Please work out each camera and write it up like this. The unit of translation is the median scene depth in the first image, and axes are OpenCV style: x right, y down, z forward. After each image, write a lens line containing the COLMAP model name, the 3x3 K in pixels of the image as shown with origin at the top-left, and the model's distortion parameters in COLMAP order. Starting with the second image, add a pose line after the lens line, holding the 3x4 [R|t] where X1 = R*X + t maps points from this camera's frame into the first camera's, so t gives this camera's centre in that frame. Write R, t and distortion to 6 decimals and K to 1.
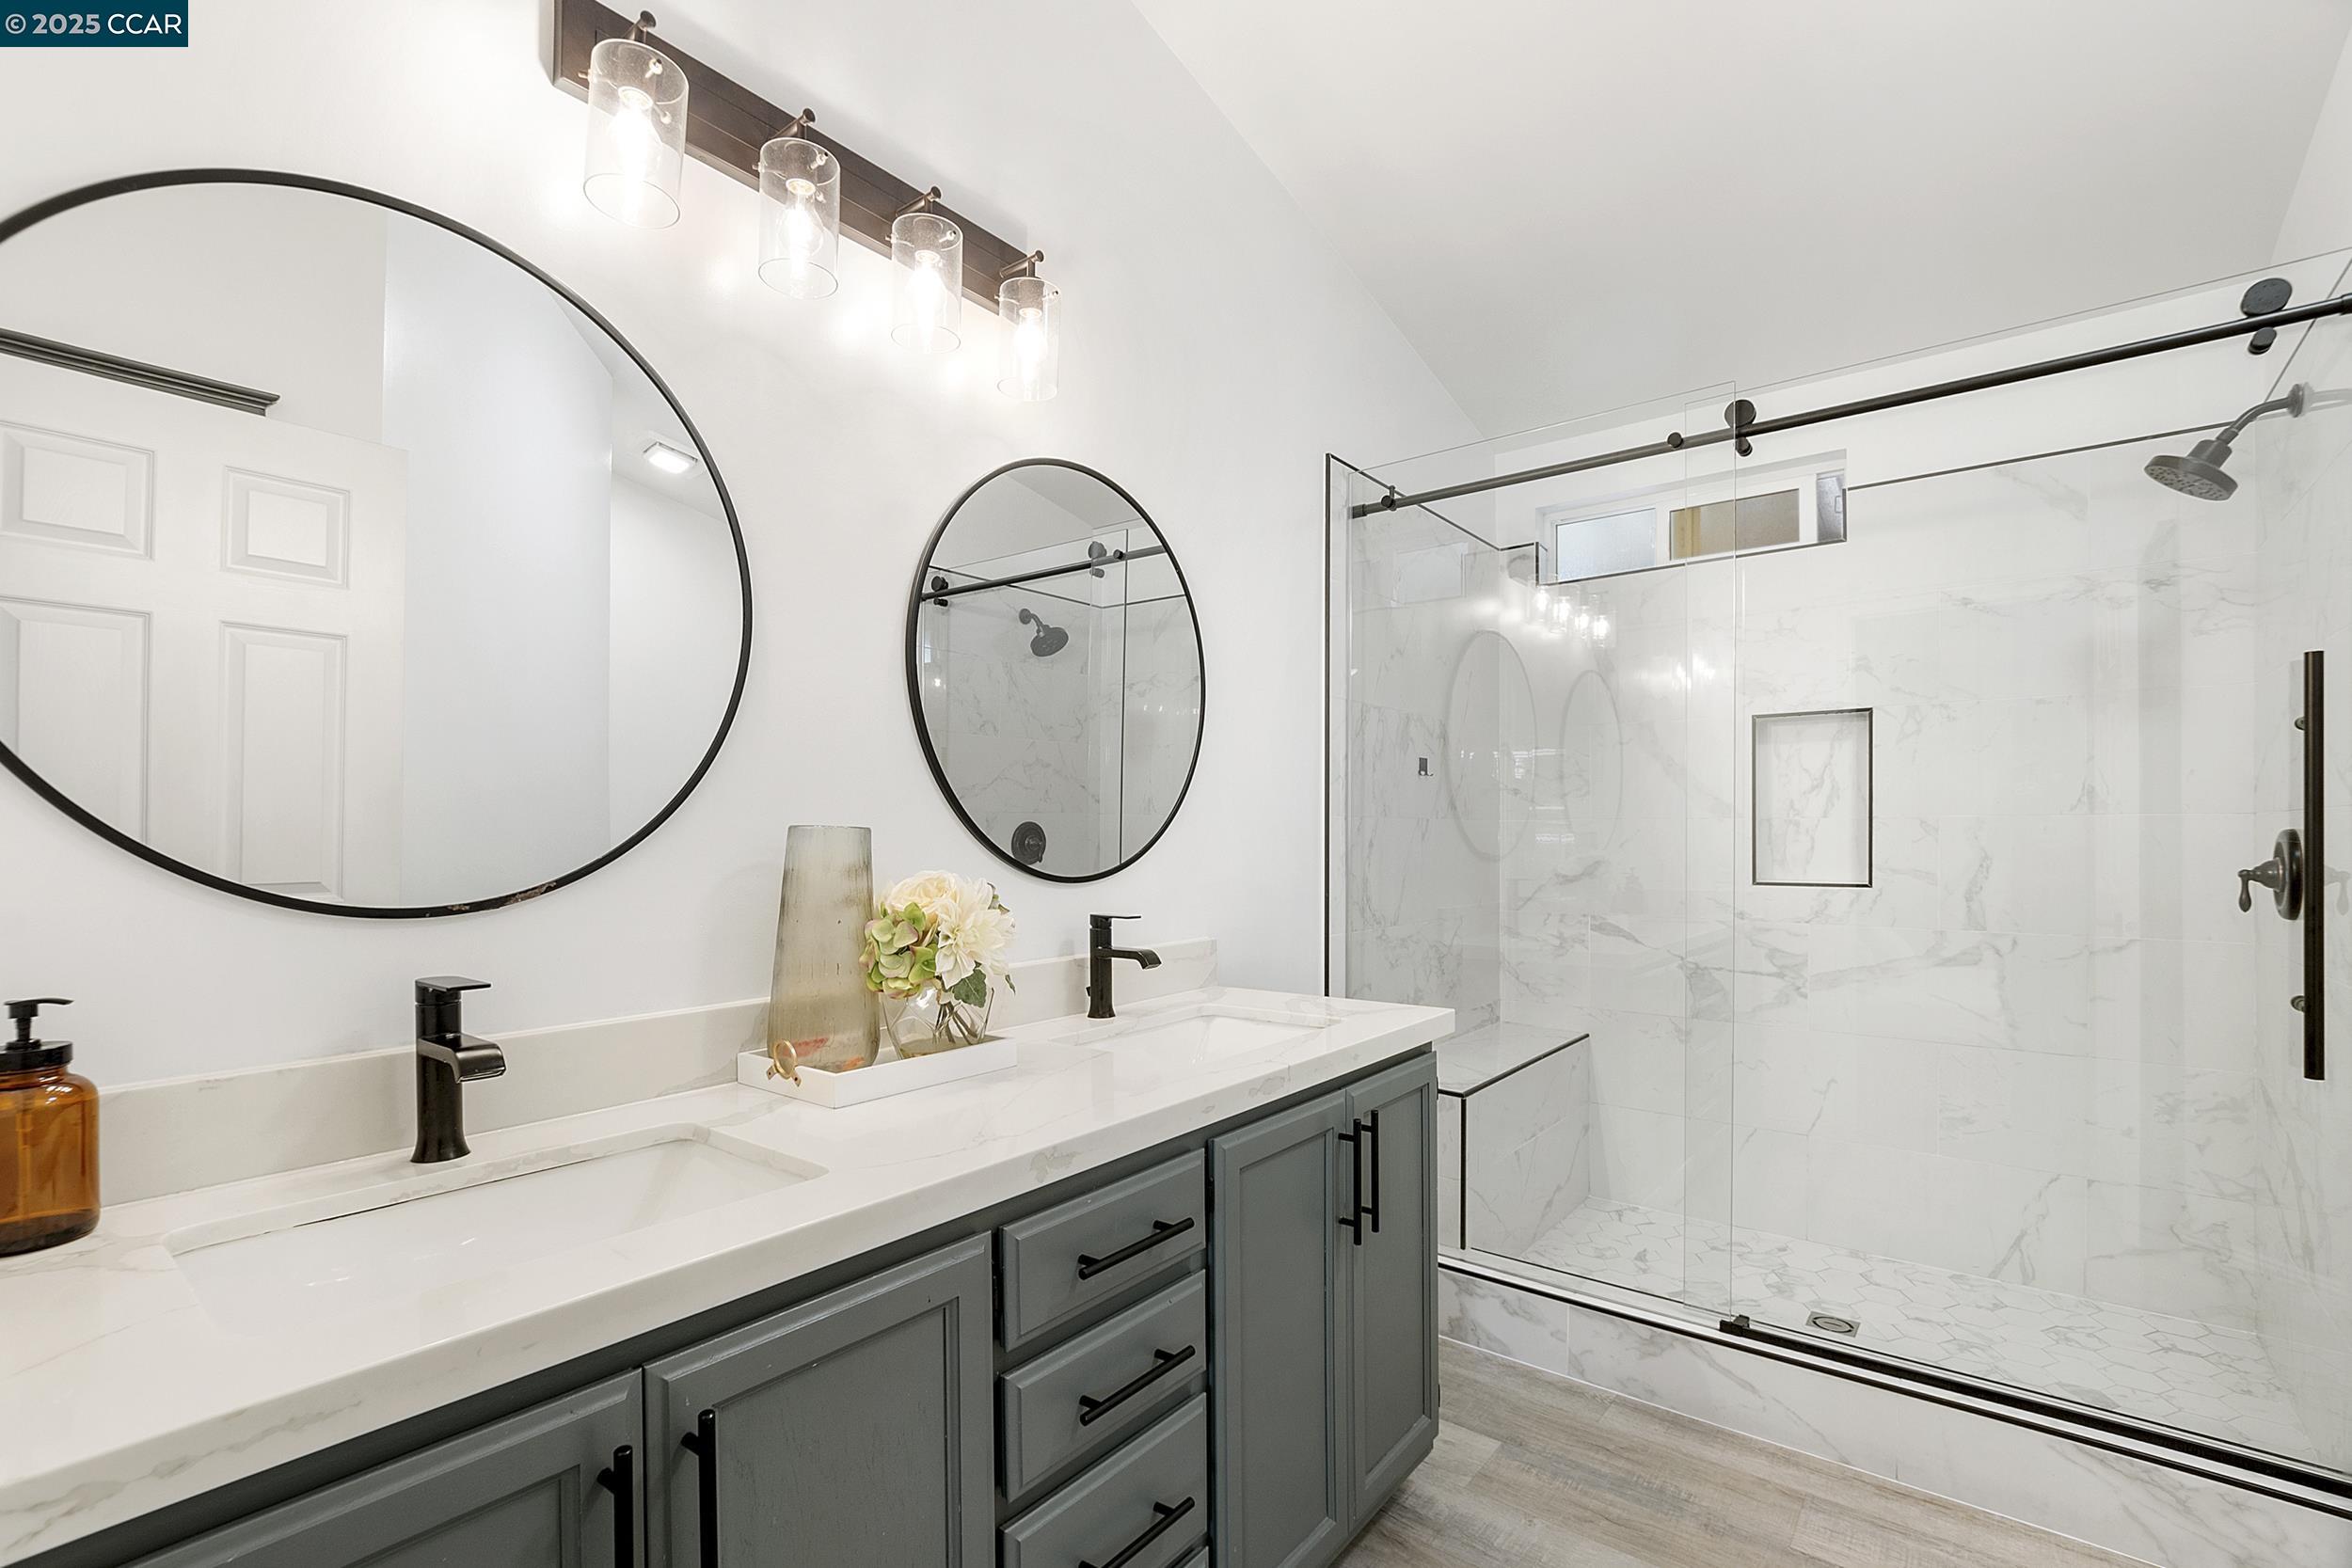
lens RADIAL K [[1026.3, 0, 1120.5], [0, 1026.3, 835.5], [0, 0, 1]] dist [-0.001277, 0.000176]
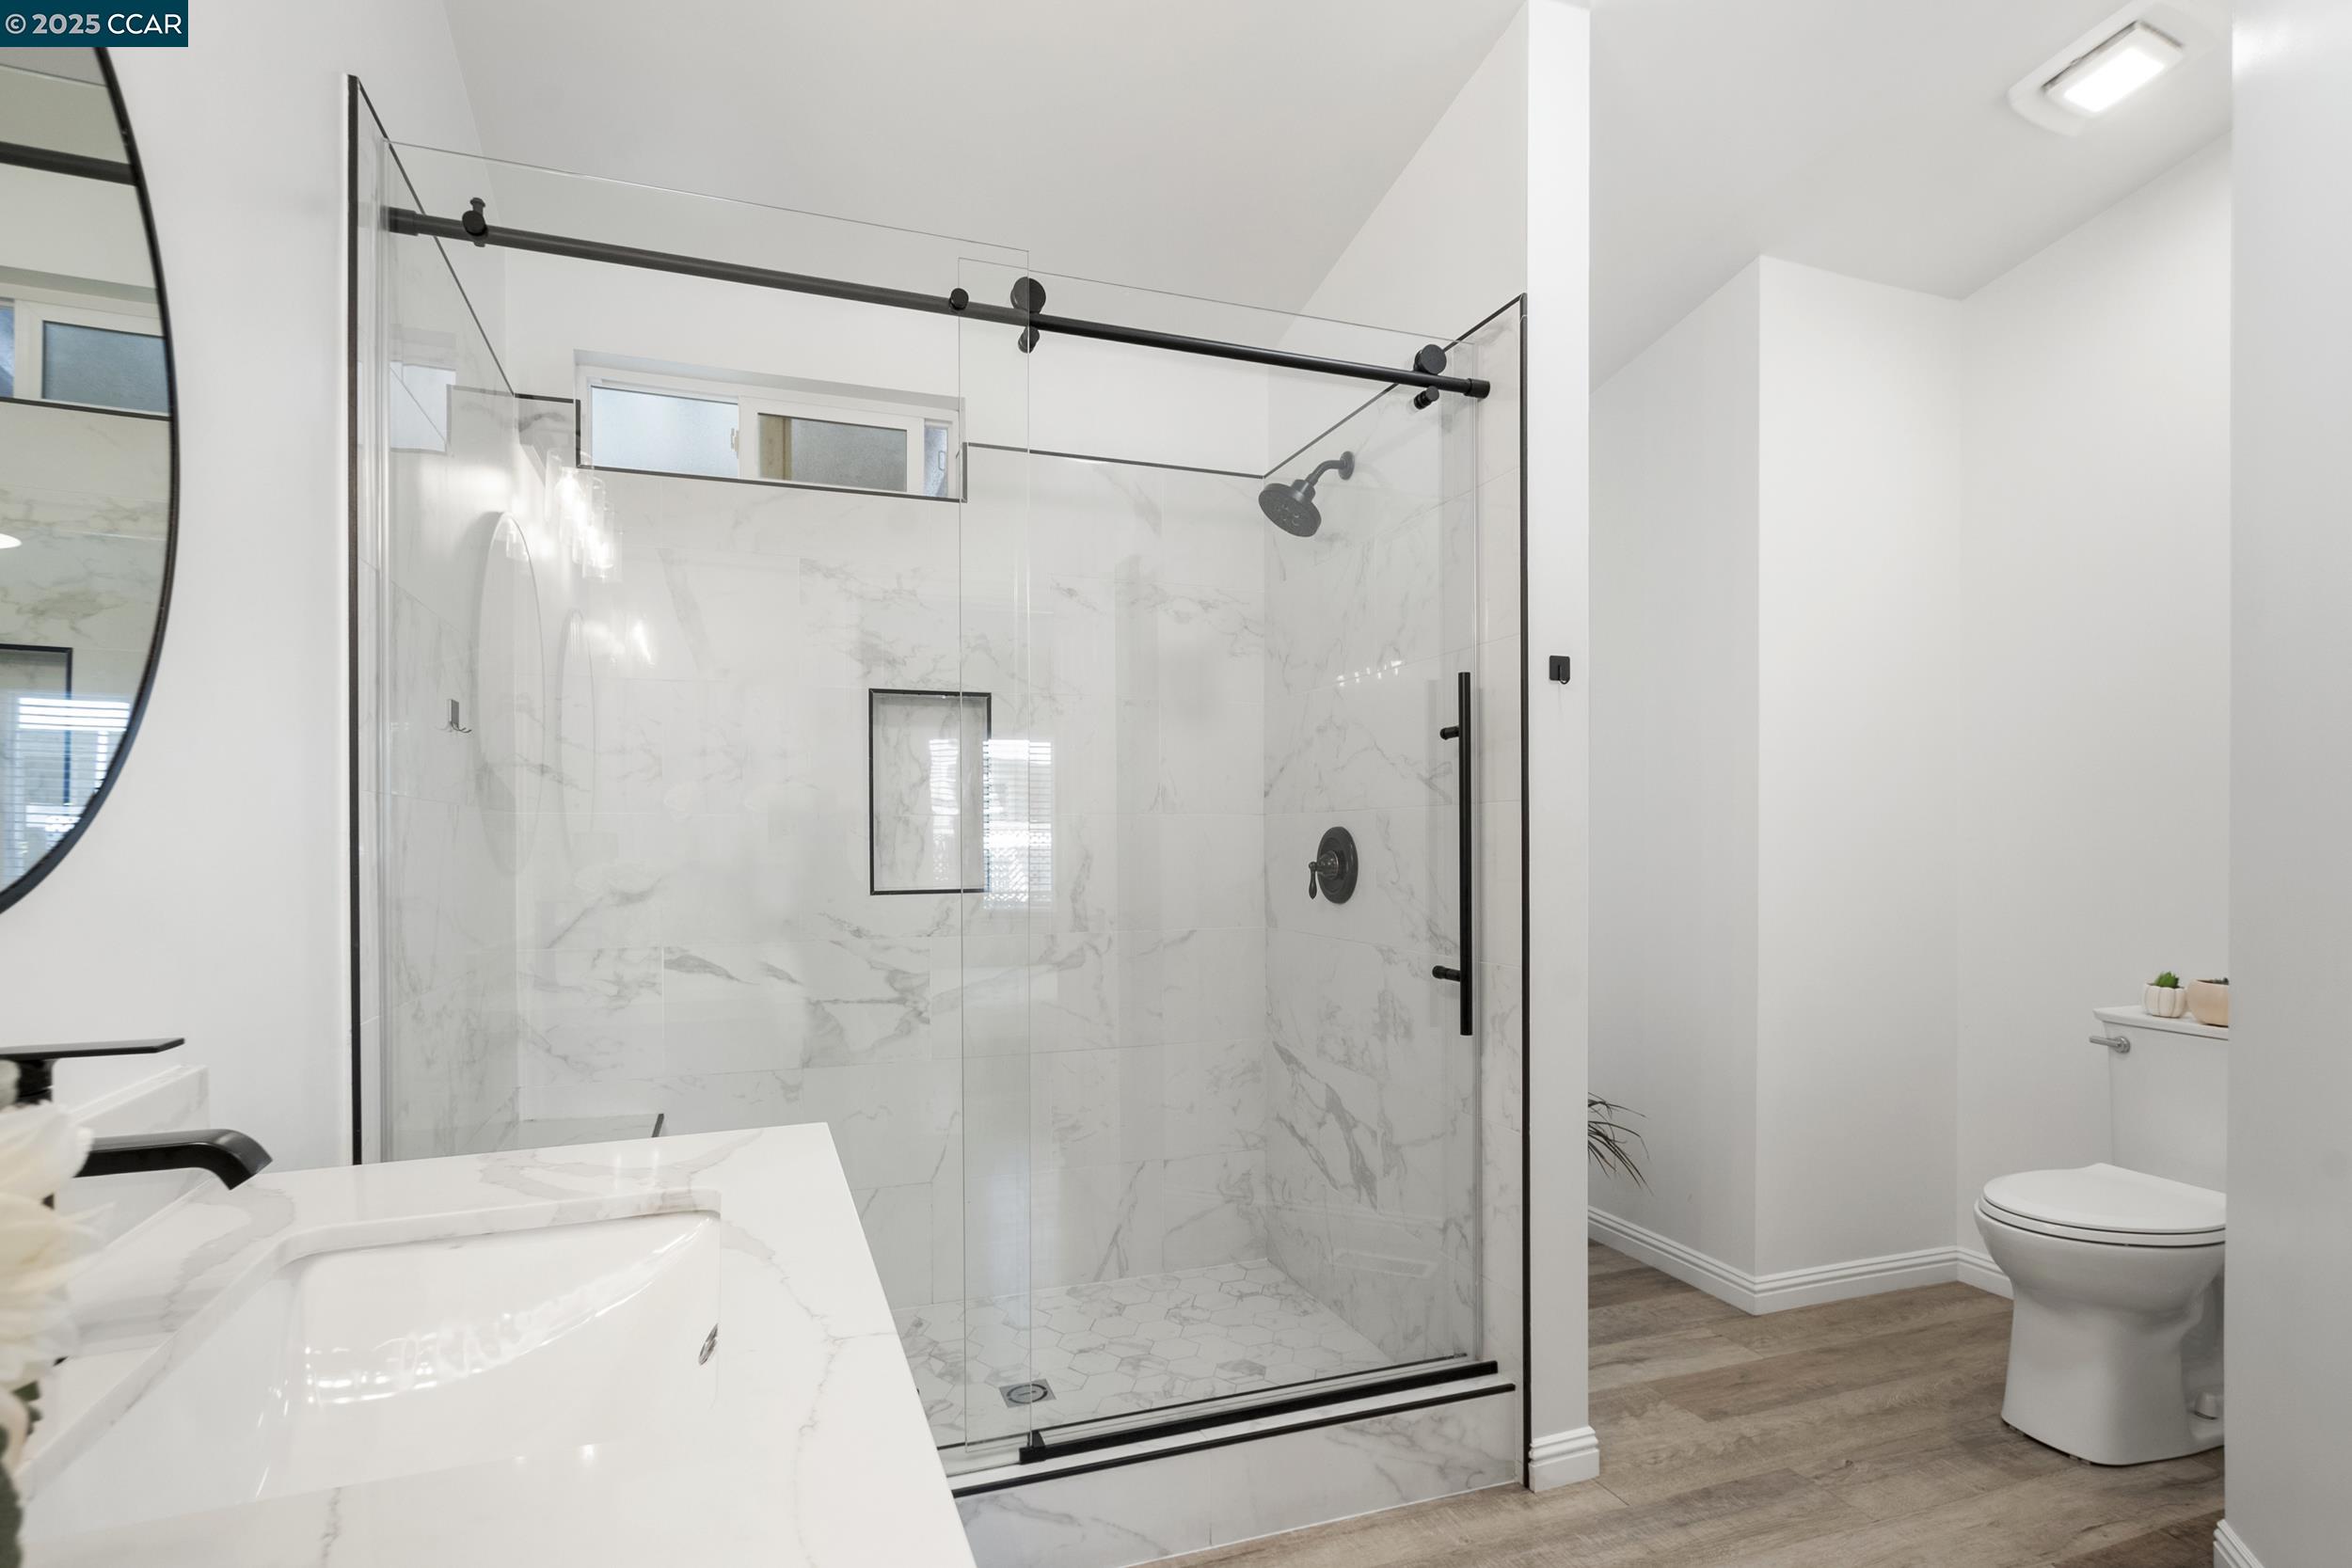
lens RADIAL K [[1204.1, 0, 1184.9], [0, 1204.1, 850.9], [0, 0, 1]] dist [-0.014603, 0.000539]
pose [[0.489229, -0.006300, 0.872133, -0.114886], [0.004150, 0.999979, 0.004896, 0.010607], [-0.872145, 0.001225, 0.489245, 0.350132]]
